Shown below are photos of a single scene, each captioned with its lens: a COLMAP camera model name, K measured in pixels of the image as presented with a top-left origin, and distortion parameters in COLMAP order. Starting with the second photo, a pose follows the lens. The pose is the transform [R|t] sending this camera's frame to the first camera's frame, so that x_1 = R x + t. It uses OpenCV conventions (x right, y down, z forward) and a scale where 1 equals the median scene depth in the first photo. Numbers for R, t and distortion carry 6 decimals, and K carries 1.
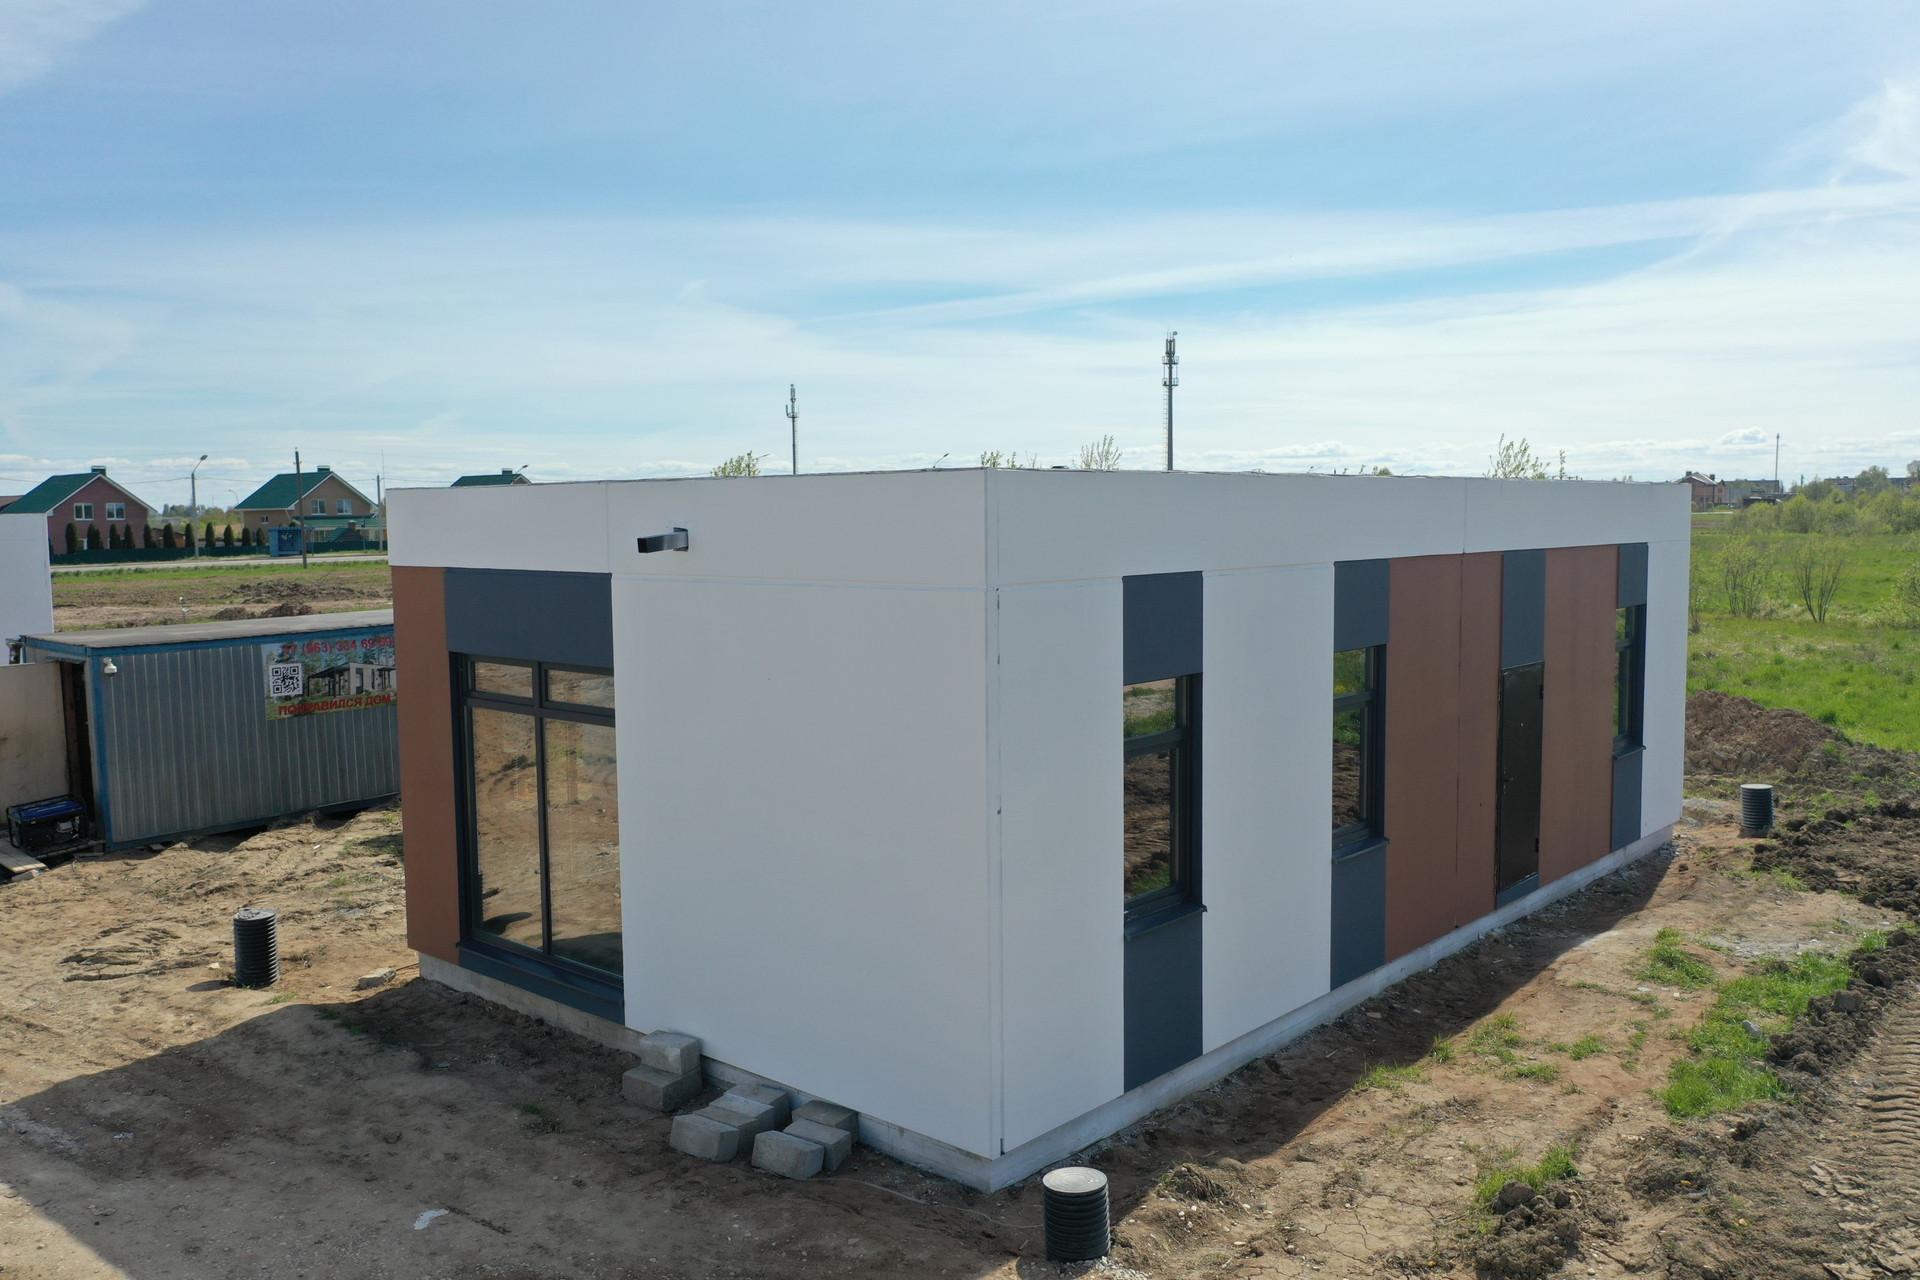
lens RADIAL K [[1520.3, 0, 959.1], [0, 1520.3, 645.8], [0, 0, 1]] dist [-0.003813, 0.001108]
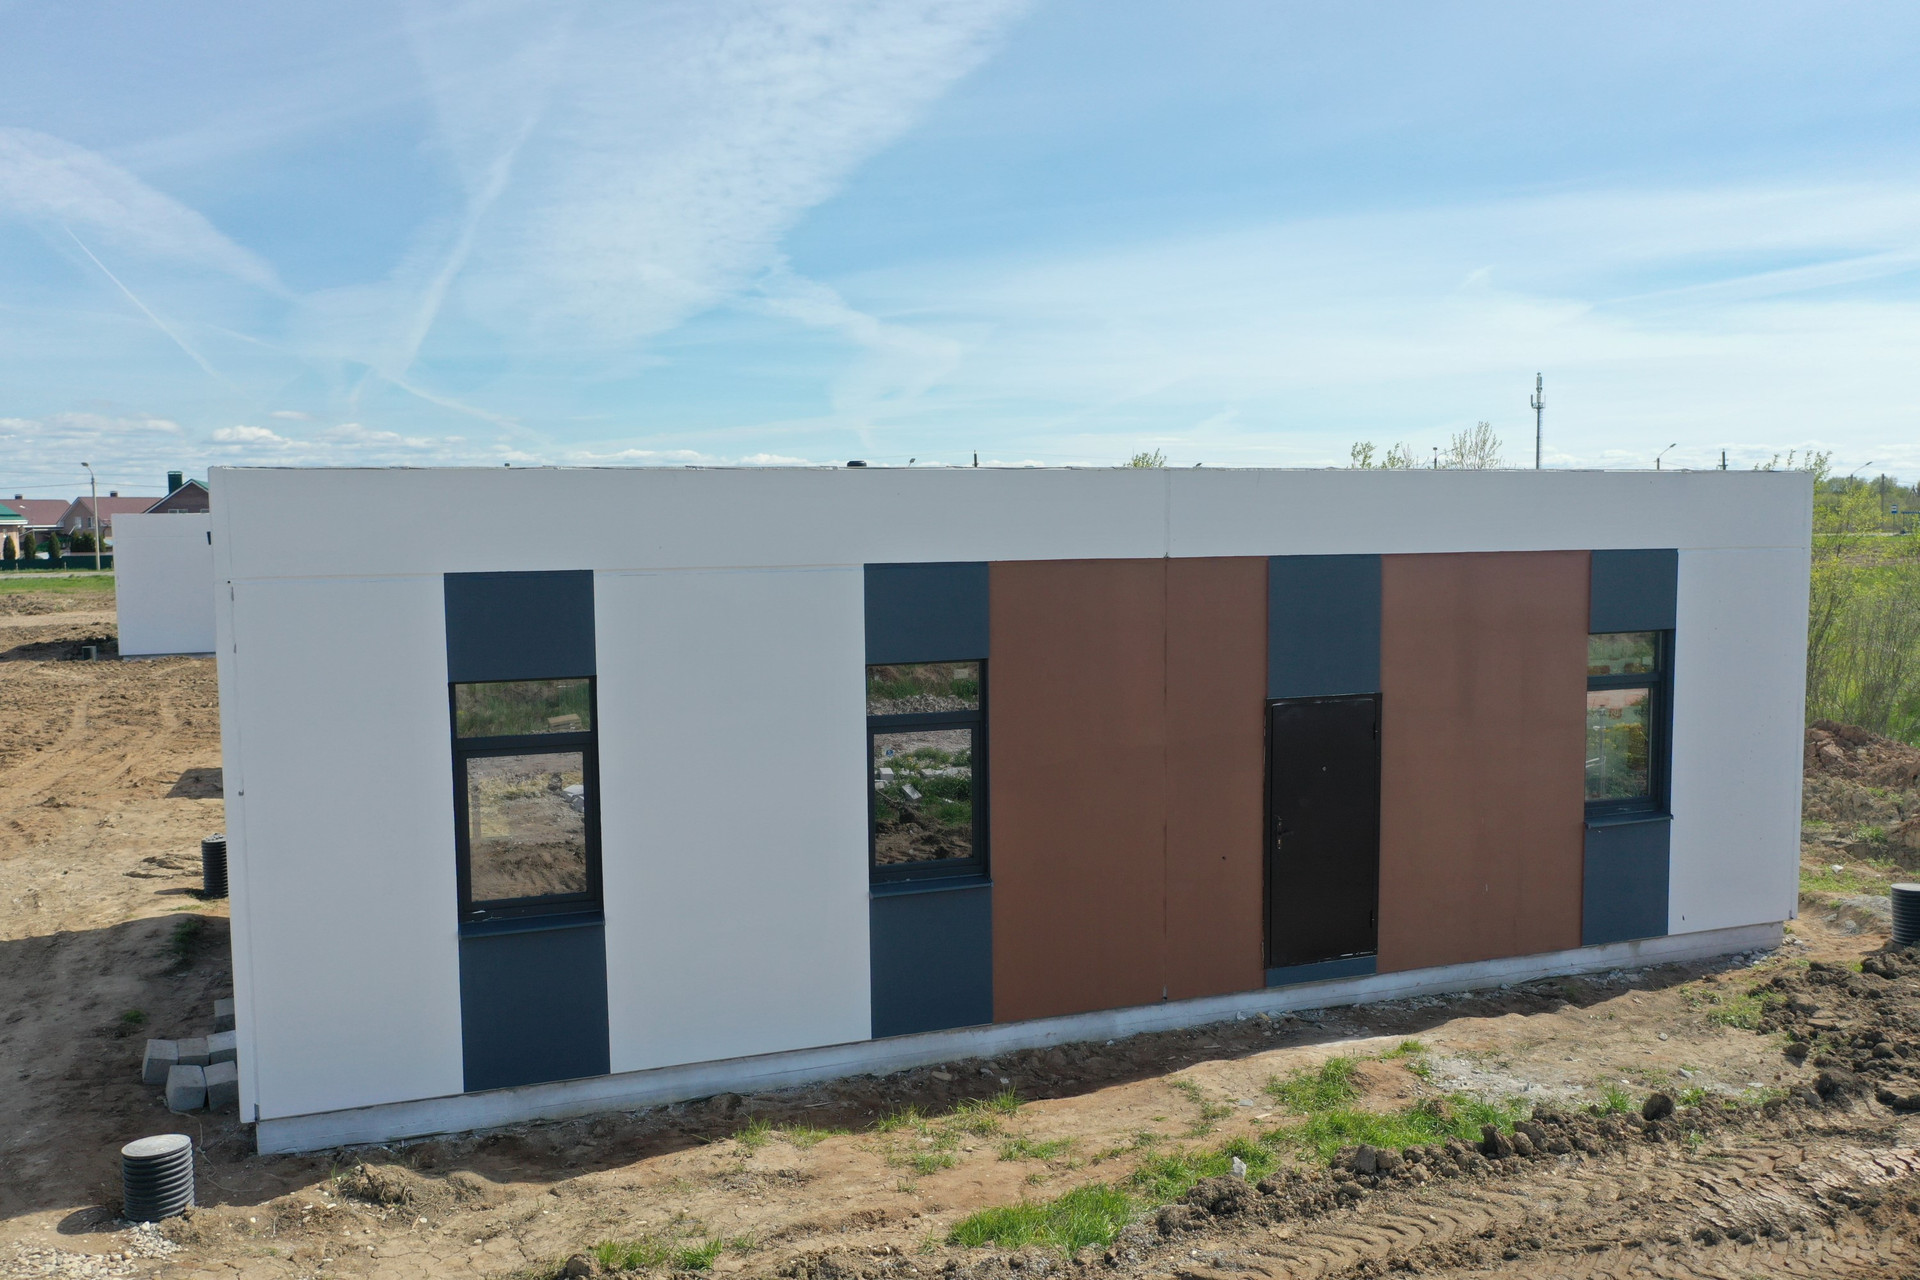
lens RADIAL K [[1520.3, 0, 959.1], [0, 1520.3, 645.8], [0, 0, 1]] dist [-0.003813, 0.001108]
pose [[0.881921, 0.042163, -0.469508, 0.701384], [-0.041179, 0.999075, 0.012370, -0.019647], [0.469596, 0.008425, 0.882841, 0.222407]]
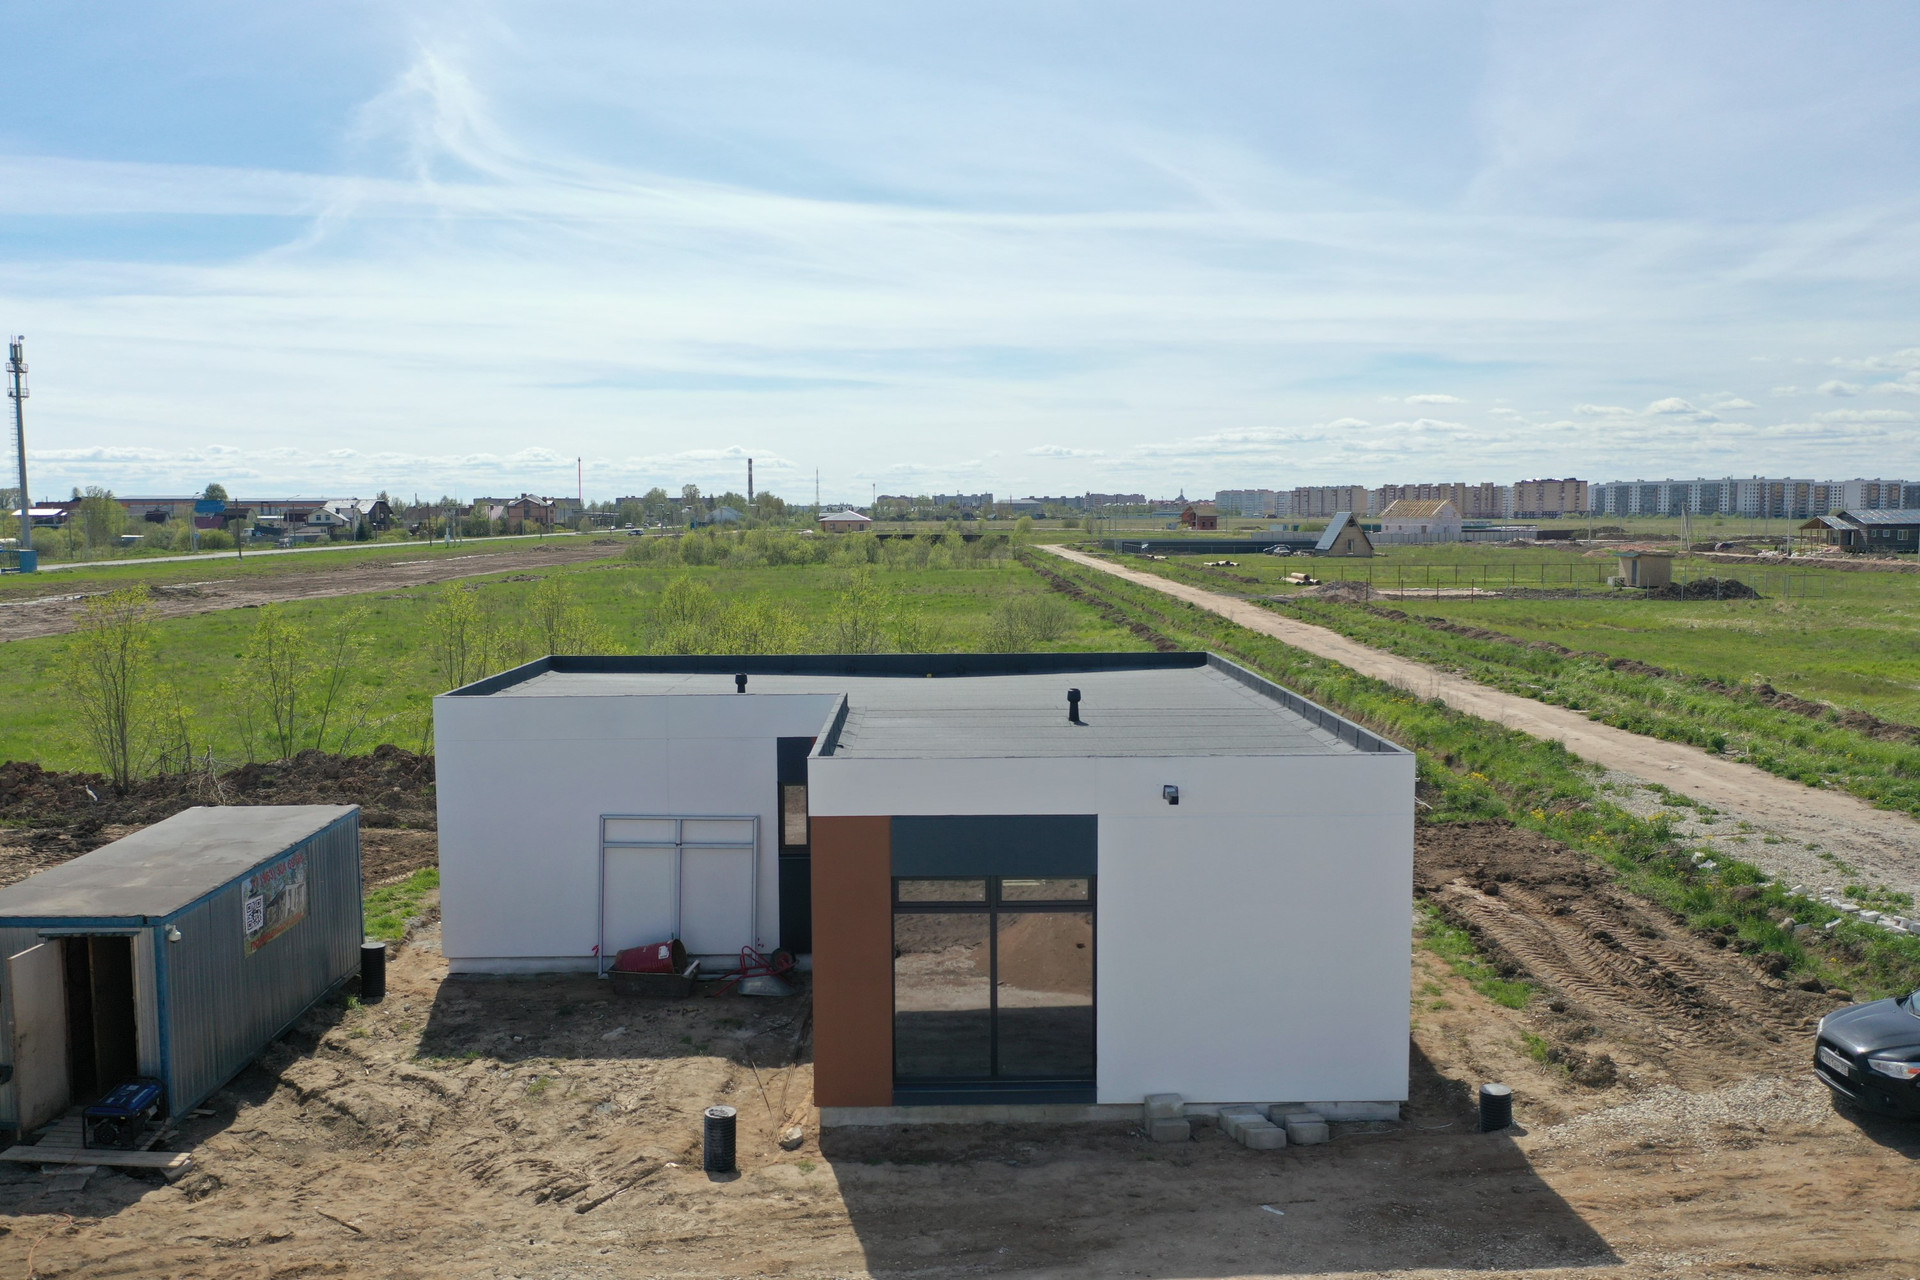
lens RADIAL K [[1514.0, 0, 959.0], [0, 1514.0, 642.5], [0, 0, 1]] dist [-0.001712, -0.000846]
pose [[0.733605, -0.049833, 0.677746, -1.265888], [0.055839, 0.998356, 0.012965, -0.231889], [-0.677278, 0.028333, 0.735182, -0.047904]]
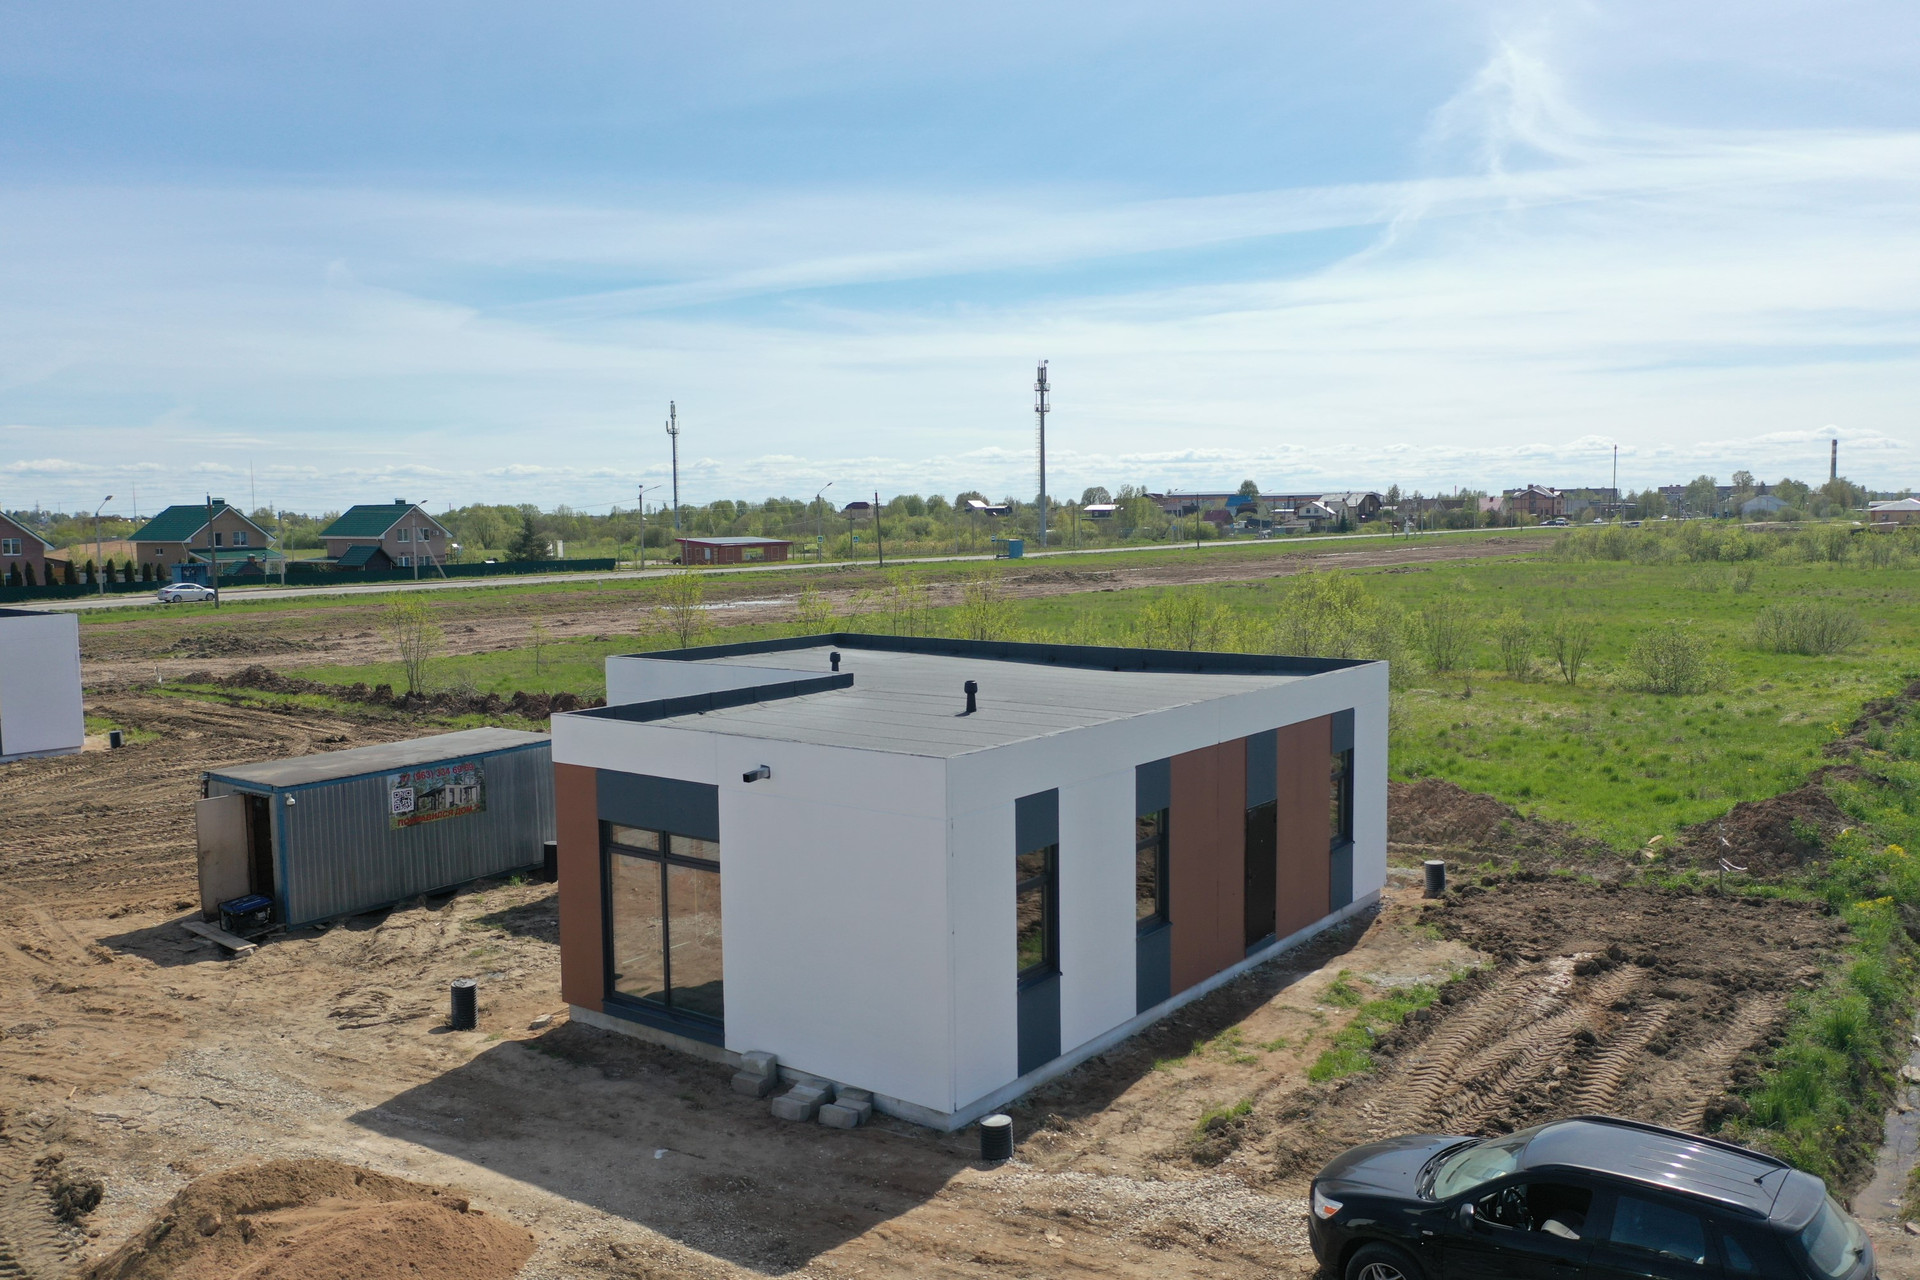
lens RADIAL K [[1514.0, 0, 959.0], [0, 1514.0, 642.5], [0, 0, 1]] dist [-0.001712, -0.000846]
pose [[0.996640, -0.007393, 0.081575, -0.088154], [0.007716, 0.999964, -0.003654, -0.184789], [-0.081545, 0.004271, 0.996661, -0.670789]]
